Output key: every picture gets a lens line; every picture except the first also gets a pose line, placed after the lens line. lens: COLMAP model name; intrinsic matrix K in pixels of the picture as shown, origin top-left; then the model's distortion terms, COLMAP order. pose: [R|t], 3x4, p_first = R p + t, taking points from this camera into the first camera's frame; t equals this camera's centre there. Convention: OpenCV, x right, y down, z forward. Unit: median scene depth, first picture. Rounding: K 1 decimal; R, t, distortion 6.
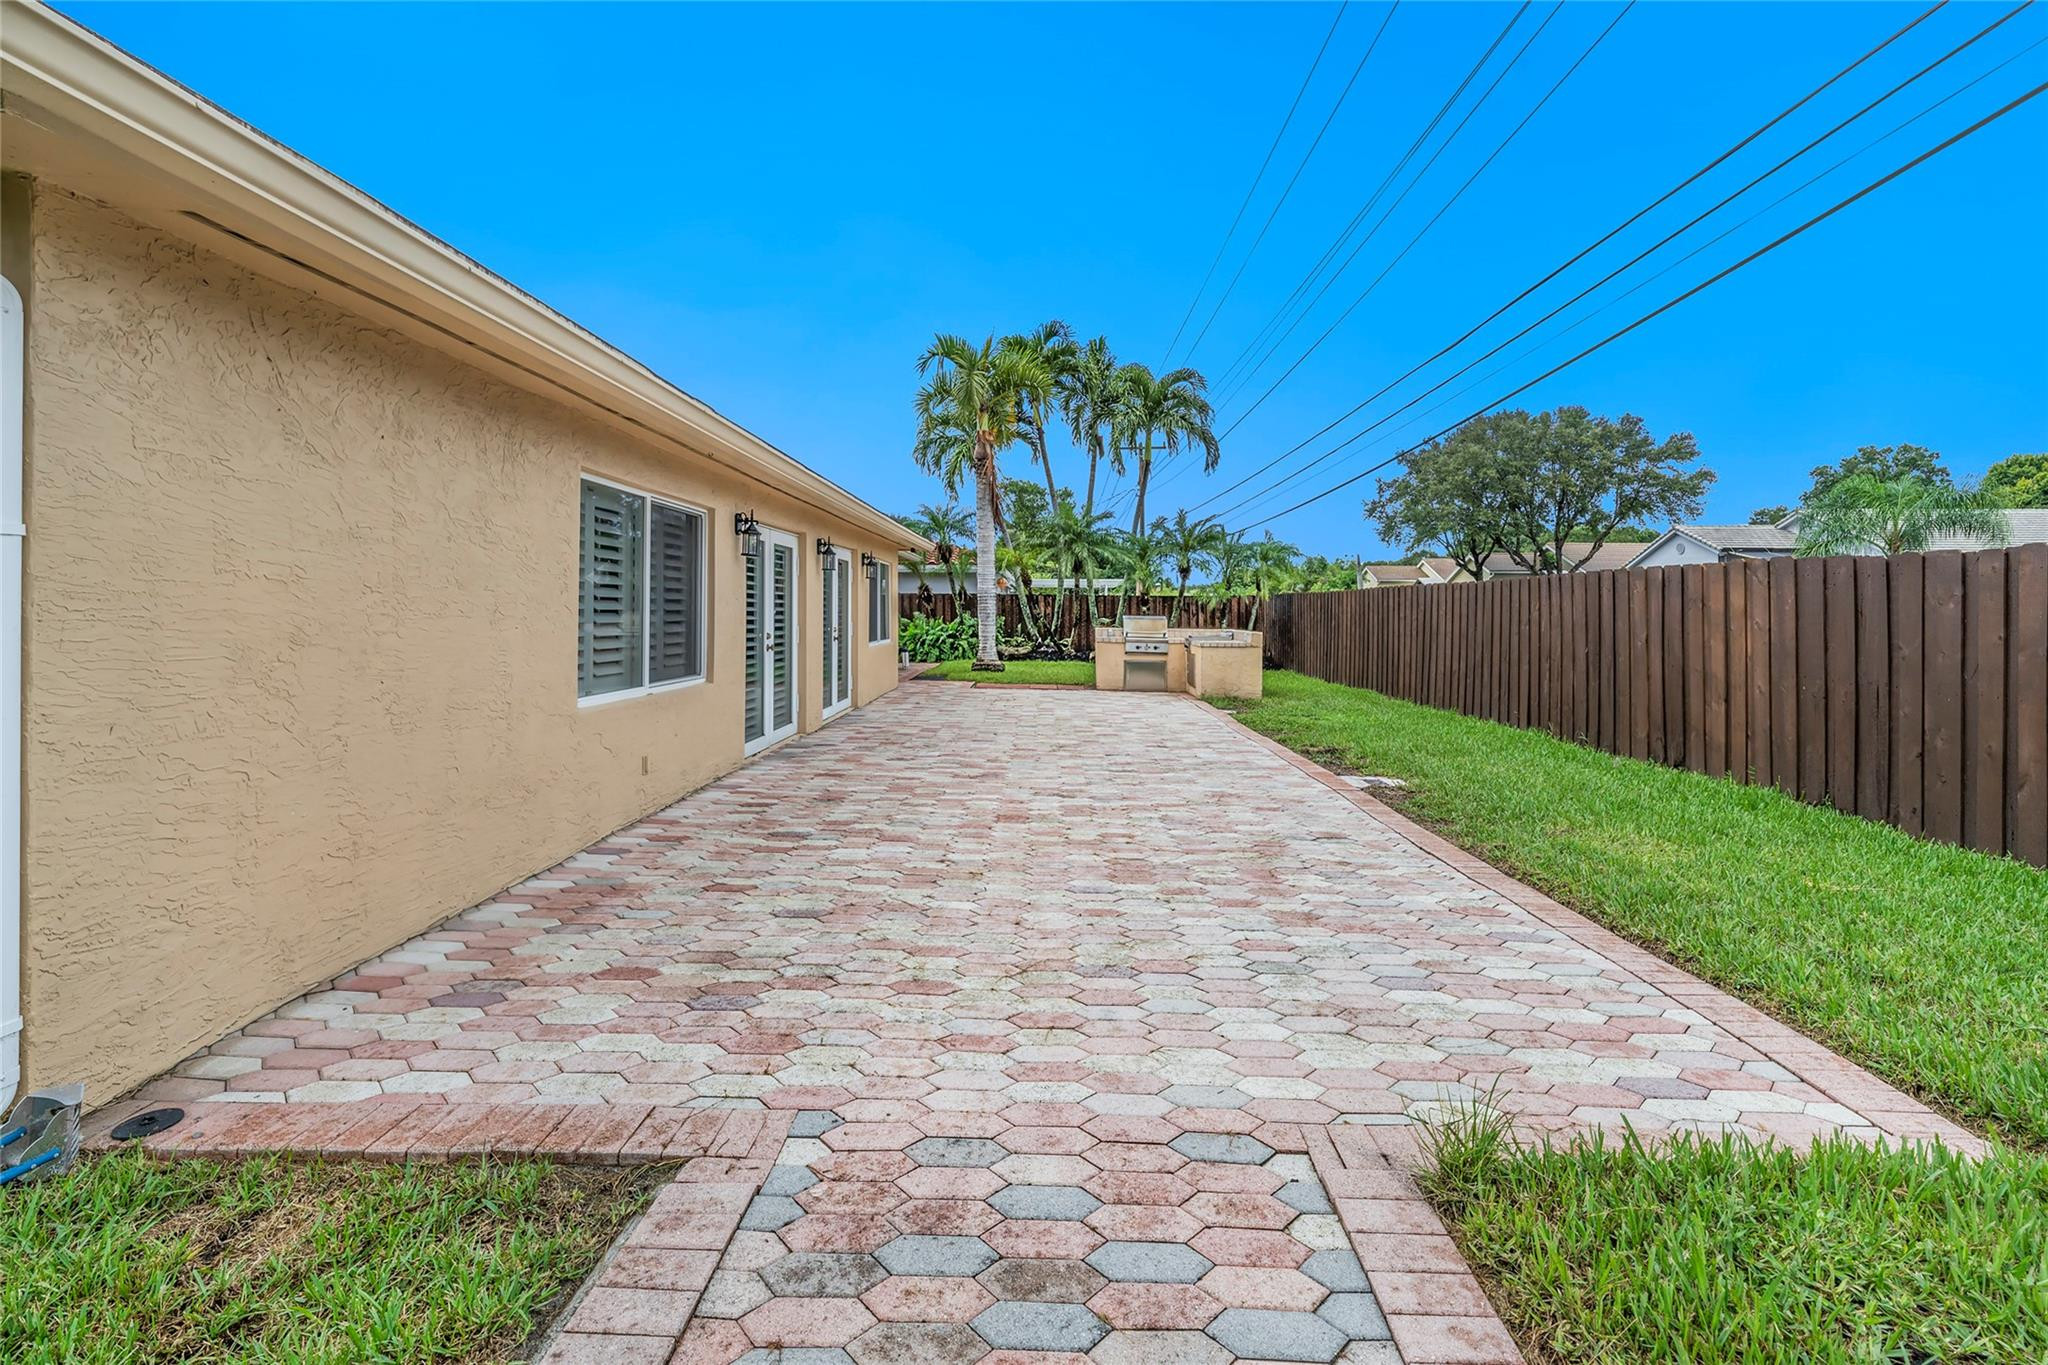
lens RADIAL K [[878.2, 0, 1045.0], [0, 878.2, 601.8], [0, 0, 1]] dist [-0.001716, 0.000434]
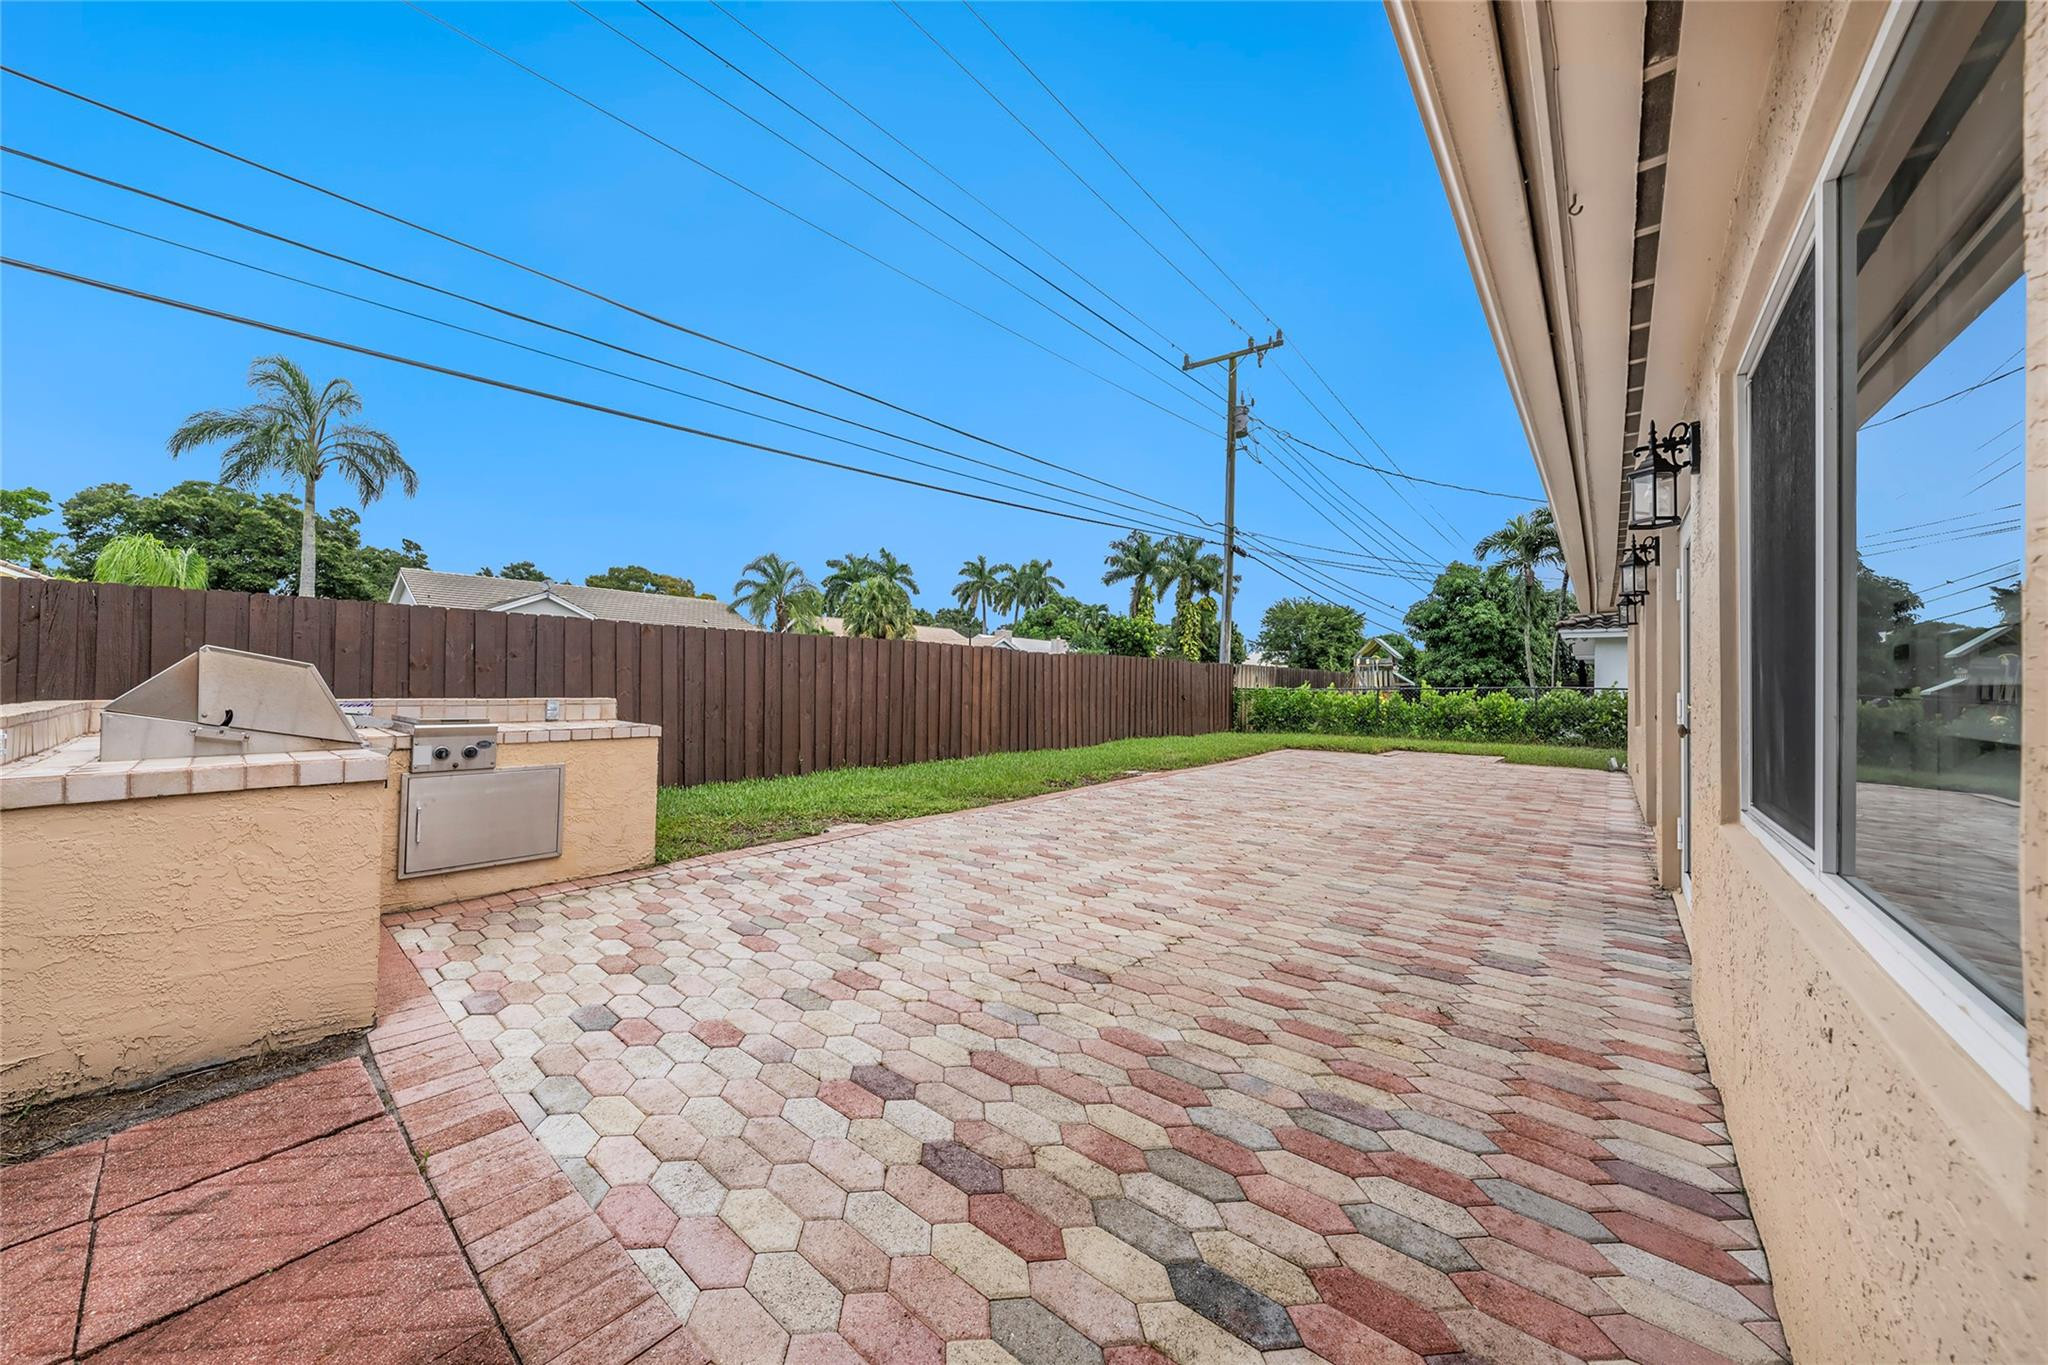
lens RADIAL K [[714.0, 0, 1028.6], [0, 714.0, 675.2], [0, 0, 1]] dist [-0.002111, 0.000561]
pose [[-0.785942, -0.010085, 0.618218, -0.104538], [-0.024933, 0.999571, -0.015391, 0.014951], [-0.617797, -0.027511, -0.785856, 0.788064]]
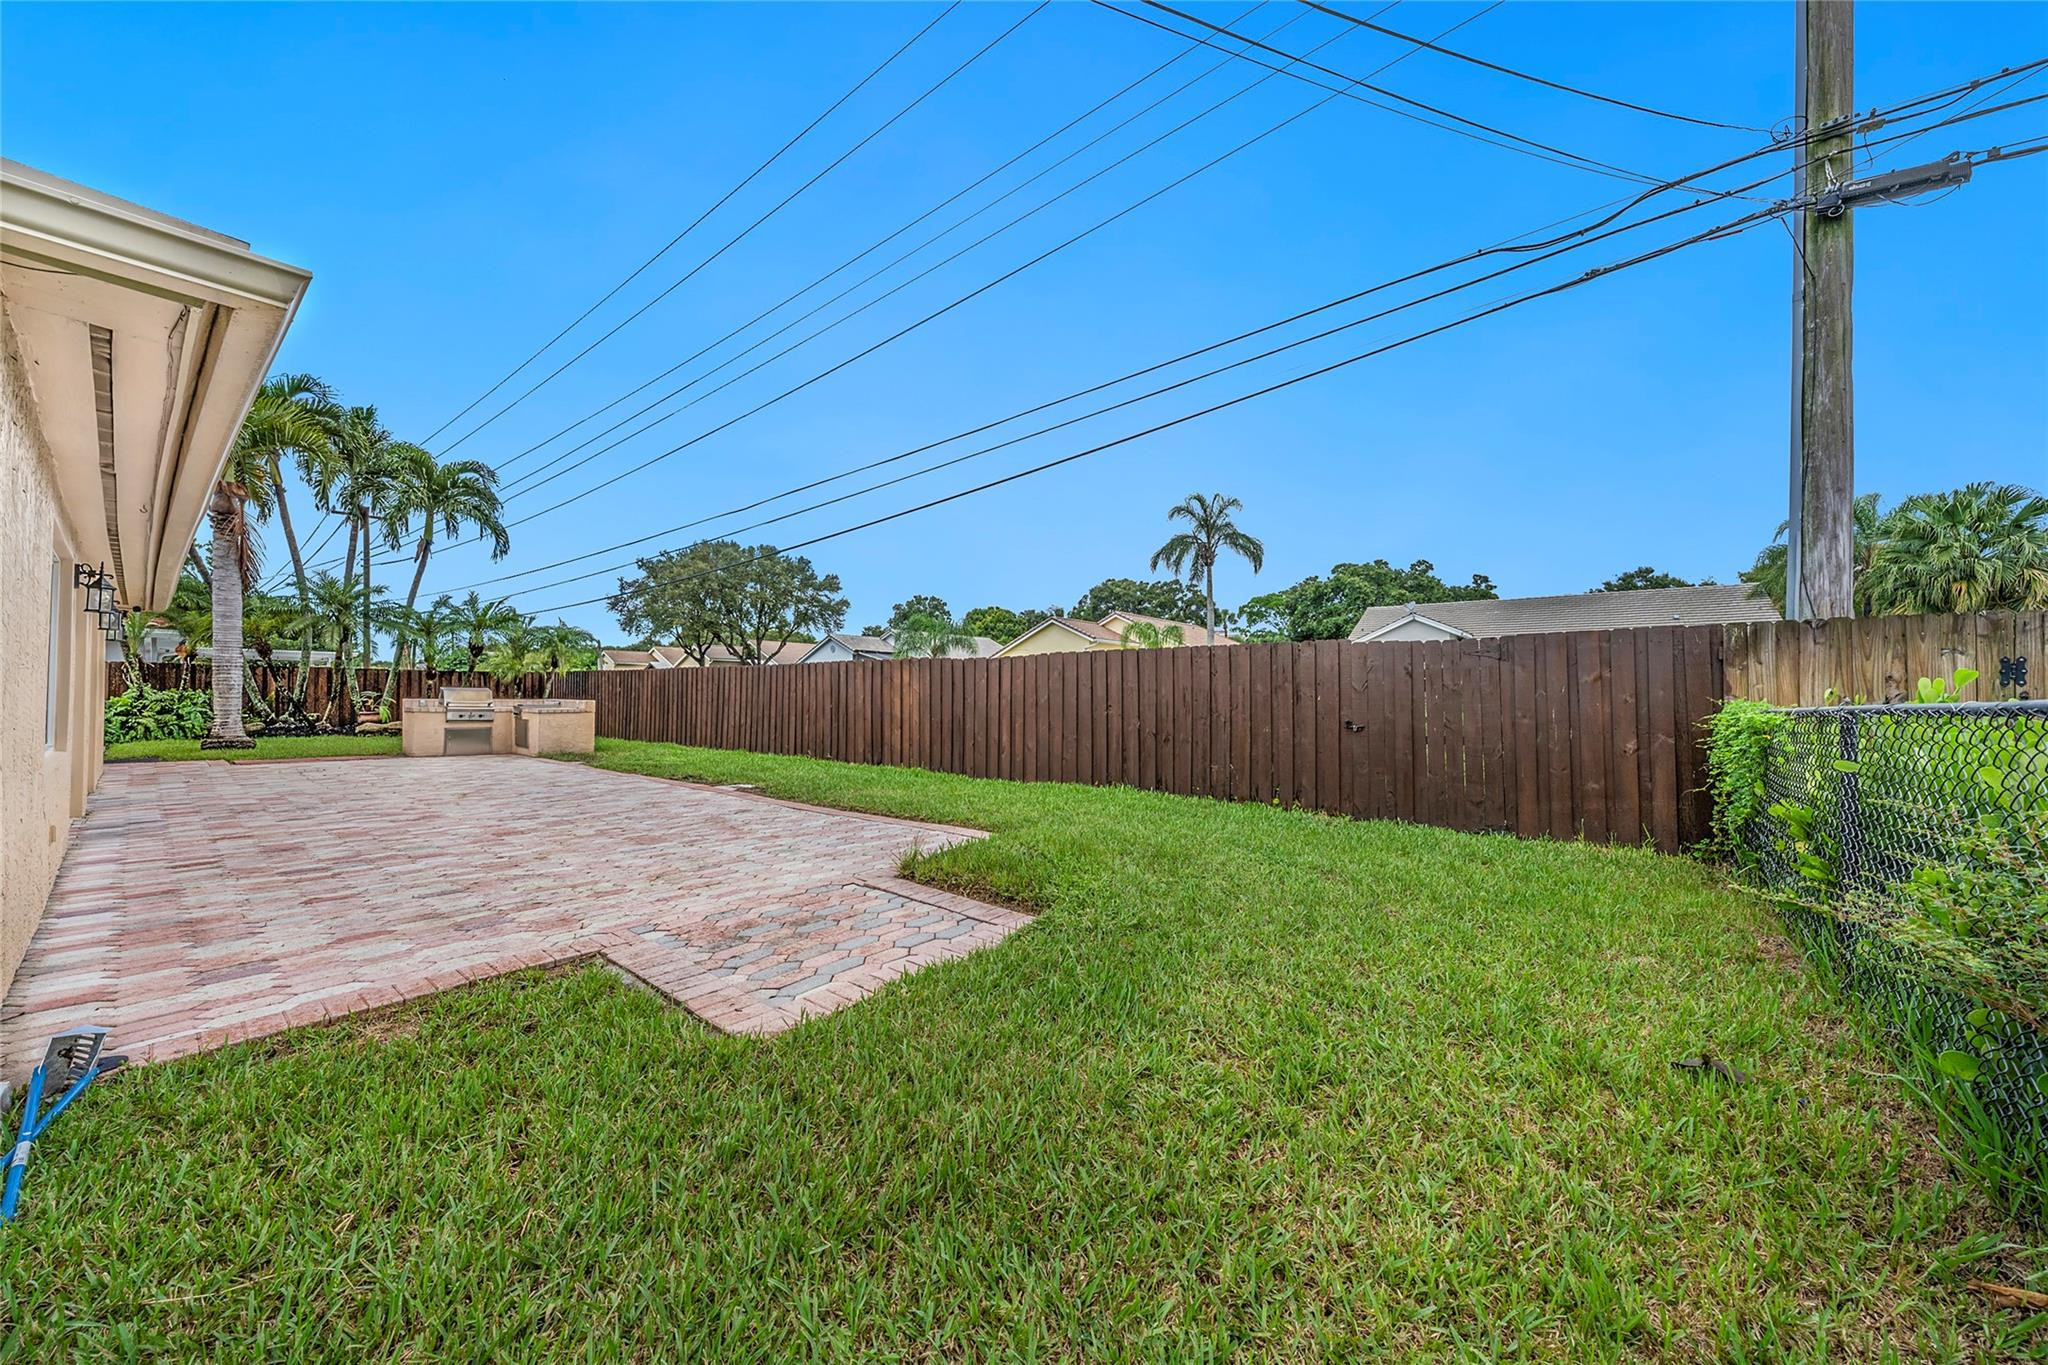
lens RADIAL K [[746.8, 0, 1013.8], [0, 746.8, 683.3], [0, 0, 1]] dist [-0.000895, 0.000016]
pose [[0.620082, 0.011528, 0.784452, -0.143005], [-0.010846, 0.999922, -0.006121, 0.006339], [-0.784462, -0.004713, 0.620159, -0.091264]]
